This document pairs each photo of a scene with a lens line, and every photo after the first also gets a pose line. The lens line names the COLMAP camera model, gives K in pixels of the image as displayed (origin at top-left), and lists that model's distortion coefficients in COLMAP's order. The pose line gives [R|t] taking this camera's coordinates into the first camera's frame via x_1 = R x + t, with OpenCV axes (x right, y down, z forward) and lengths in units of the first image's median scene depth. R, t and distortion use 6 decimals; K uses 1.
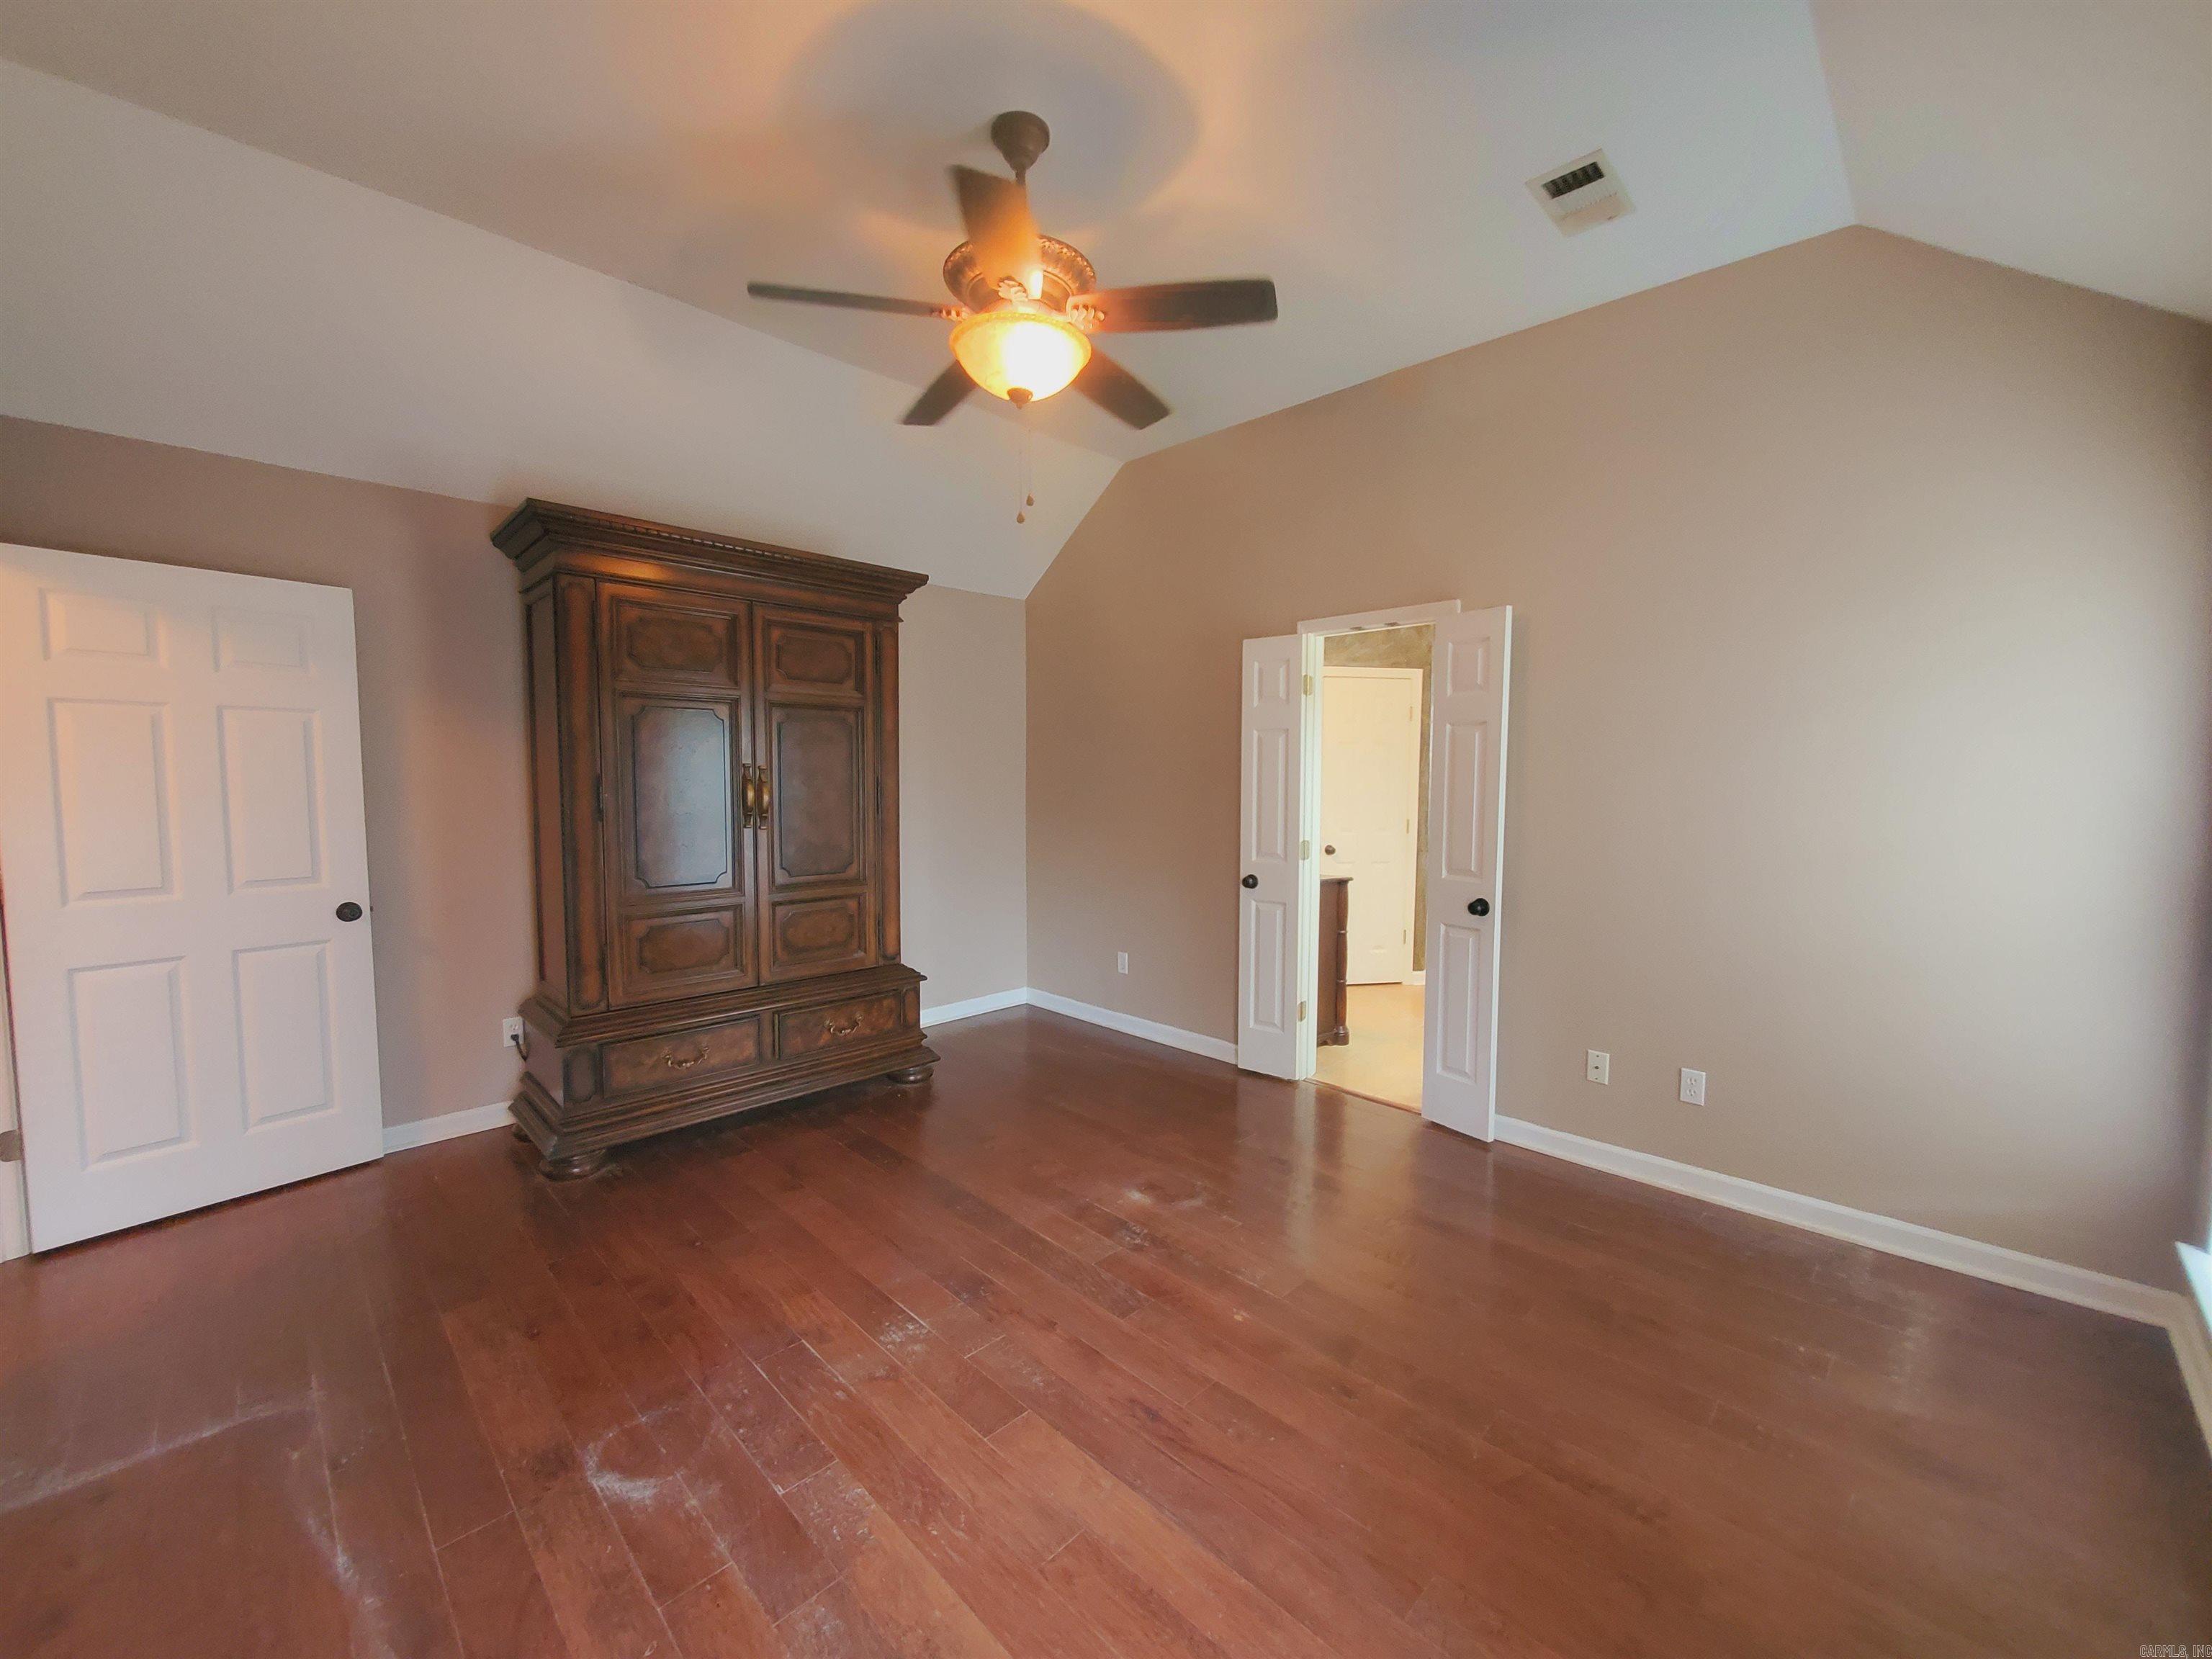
lens RADIAL K [[882.1, 0, 1103.6], [0, 882.1, 833.4], [0, 0, 1]] dist [-0.002239, -0.000313]
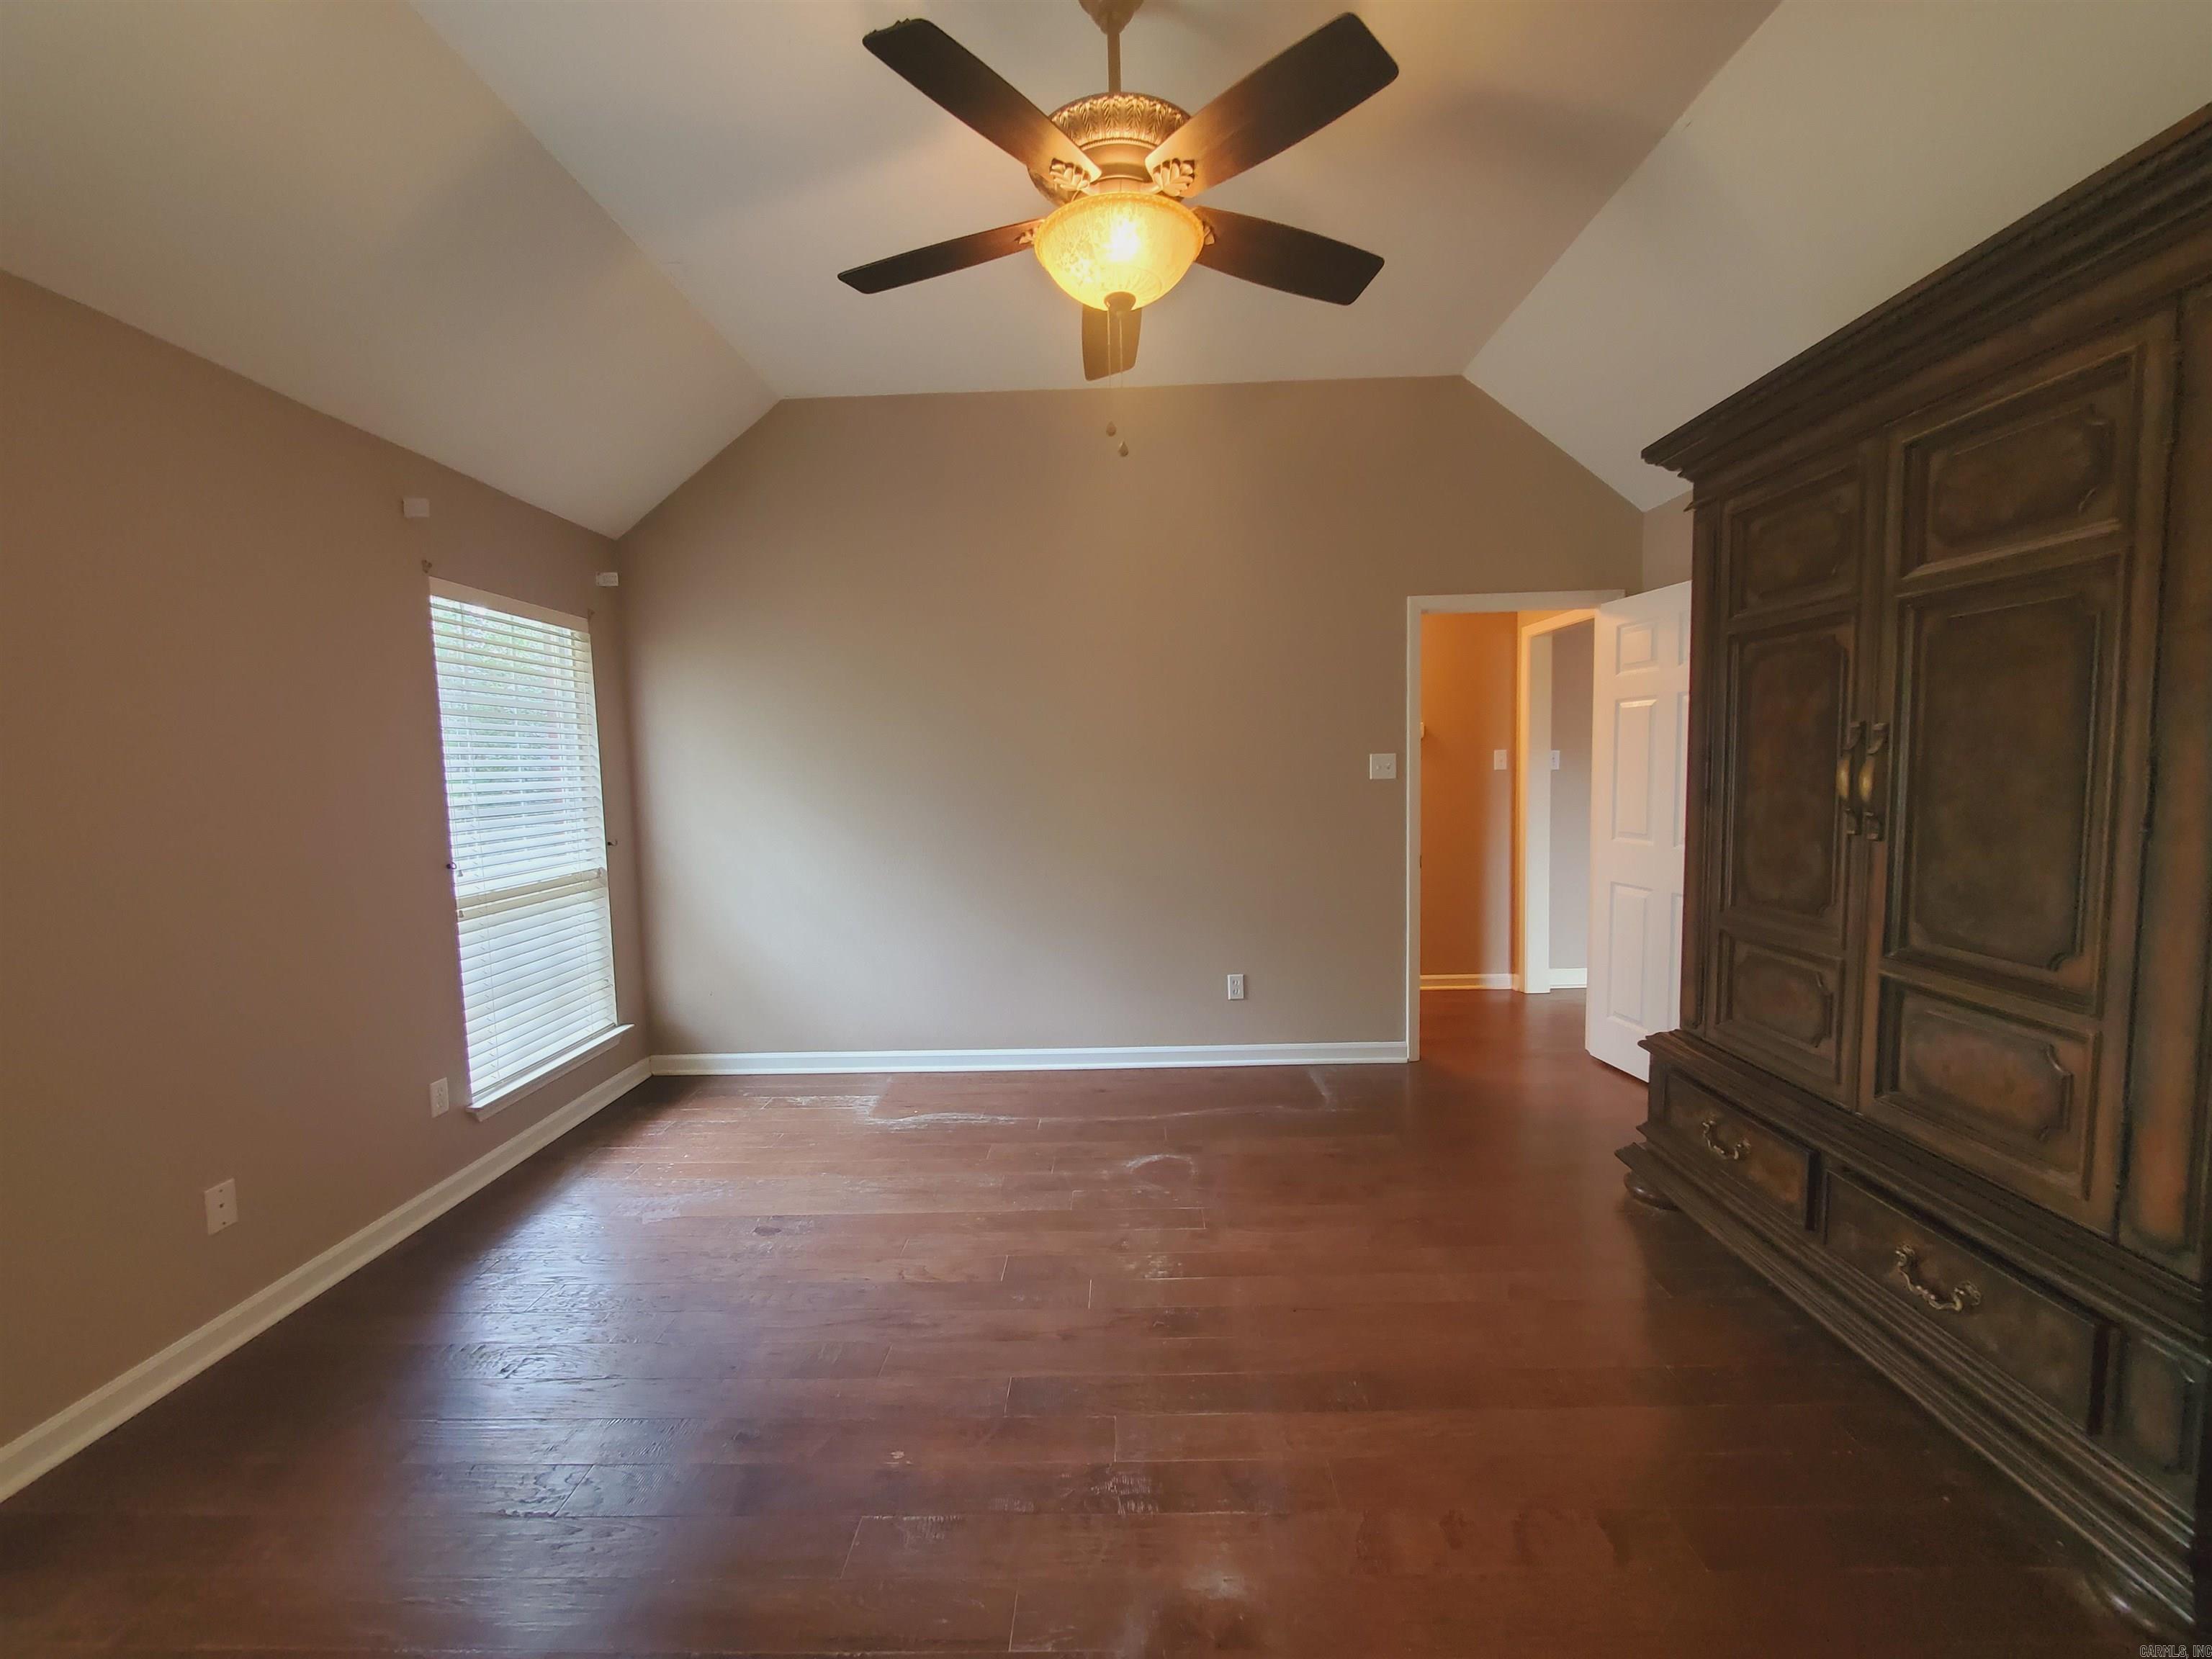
lens RADIAL K [[882.1, 0, 1105.2], [0, 882.1, 829.1], [0, 0, 1]] dist [-0.002239, -0.000313]
pose [[-0.724859, 0.064033, -0.685915, 0.482350], [-0.025480, 0.992497, 0.119581, -0.092805], [0.688426, 0.104157, -0.717789, 1.510631]]
